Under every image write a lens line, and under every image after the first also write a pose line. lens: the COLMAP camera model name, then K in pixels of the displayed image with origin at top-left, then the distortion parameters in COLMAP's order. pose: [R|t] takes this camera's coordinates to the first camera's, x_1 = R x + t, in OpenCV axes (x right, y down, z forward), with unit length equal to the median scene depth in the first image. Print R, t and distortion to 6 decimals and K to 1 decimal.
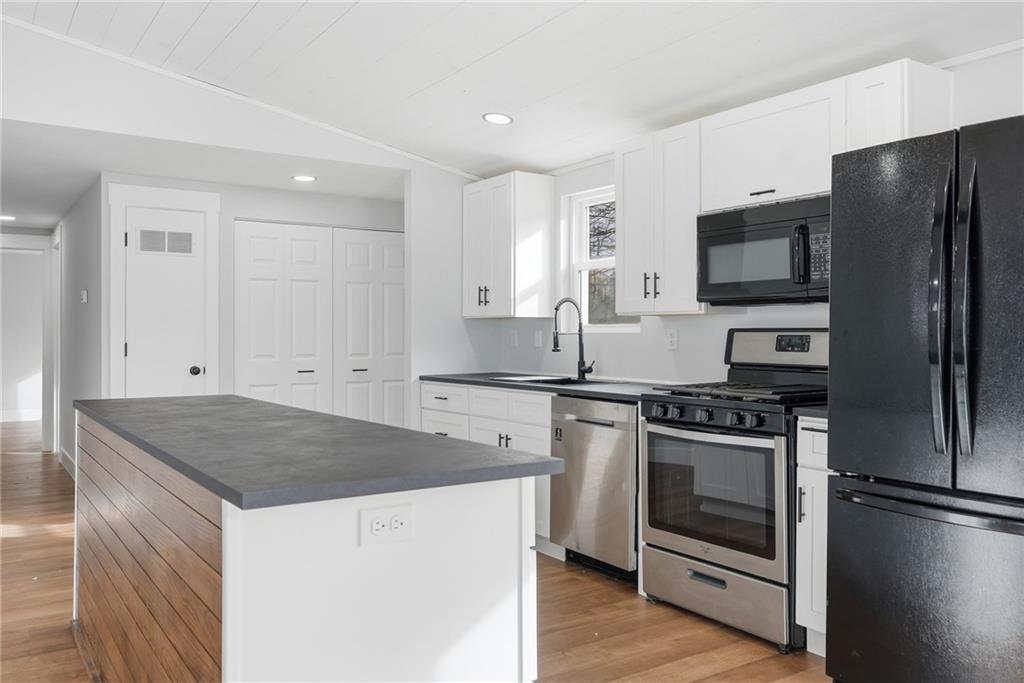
lens RADIAL K [[825.9, 0, 508.3], [0, 825.9, 331.6], [0, 0, 1]] dist [0.024734, 0.010203]
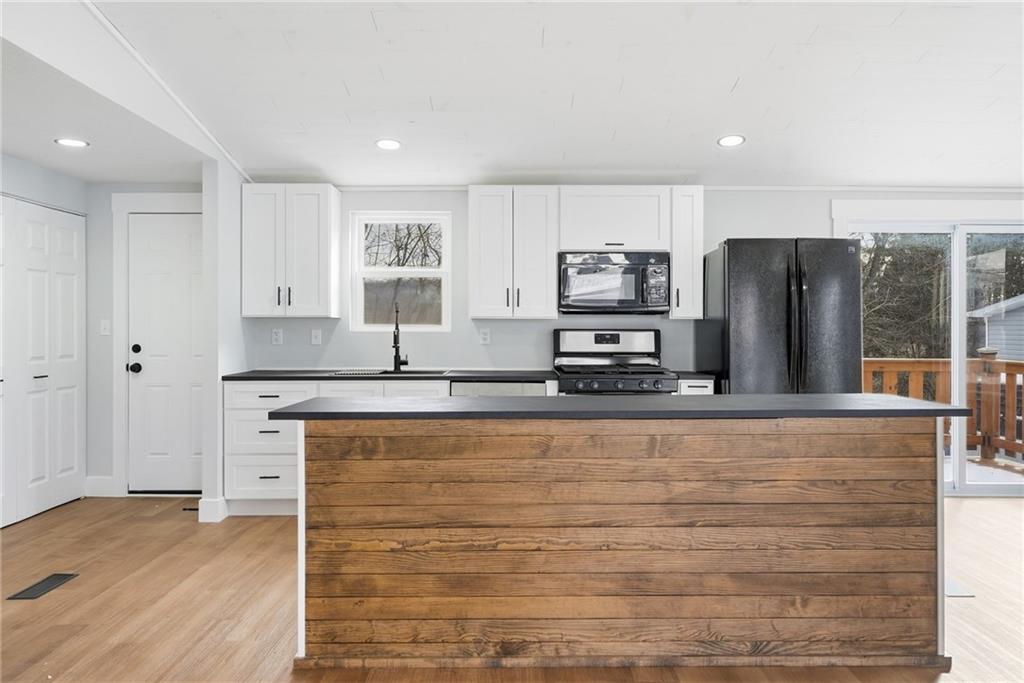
lens RADIAL K [[744.5, 0, 511.3], [0, 744.5, 339.1], [0, 0, 1]] dist [0.027529, 0.003300]
pose [[0.549511, -0.008616, 0.835442, -0.915544], [-0.003039, 0.999920, 0.012311, -0.002044], [-0.835481, -0.009304, 0.549440, 0.338047]]
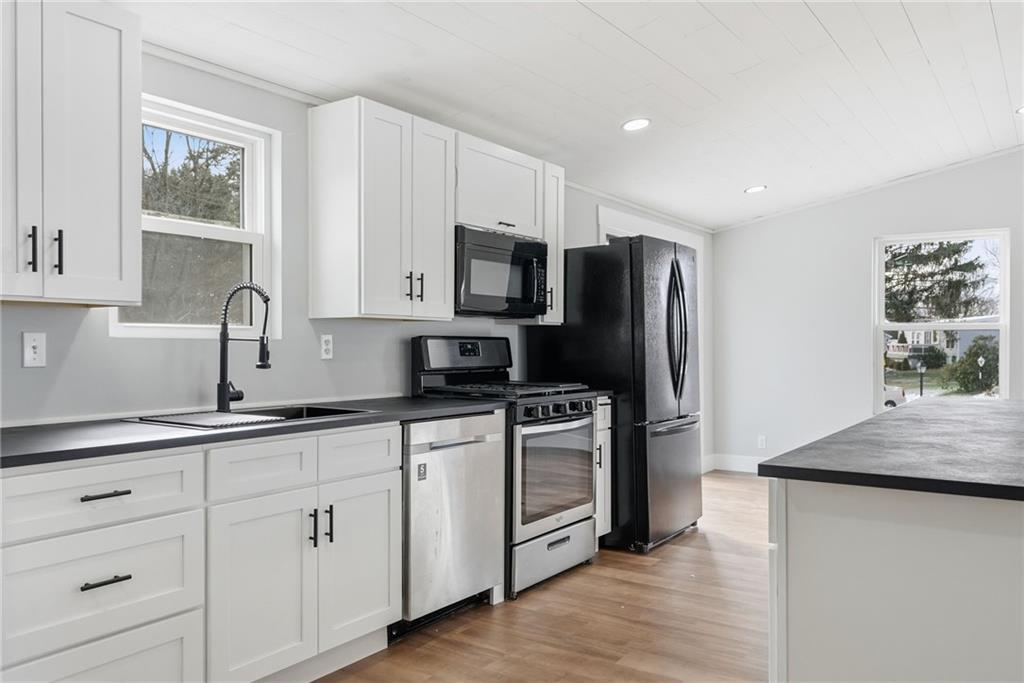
lens RADIAL K [[797.9, 0, 514.2], [0, 797.9, 347.2], [0, 0, 1]] dist [-0.011533, -0.002402]
pose [[-0.370585, -0.006137, 0.928778, -0.706227], [-0.006171, 0.999972, 0.004145, 0.005853], [-0.928778, -0.004196, -0.370612, 1.288579]]
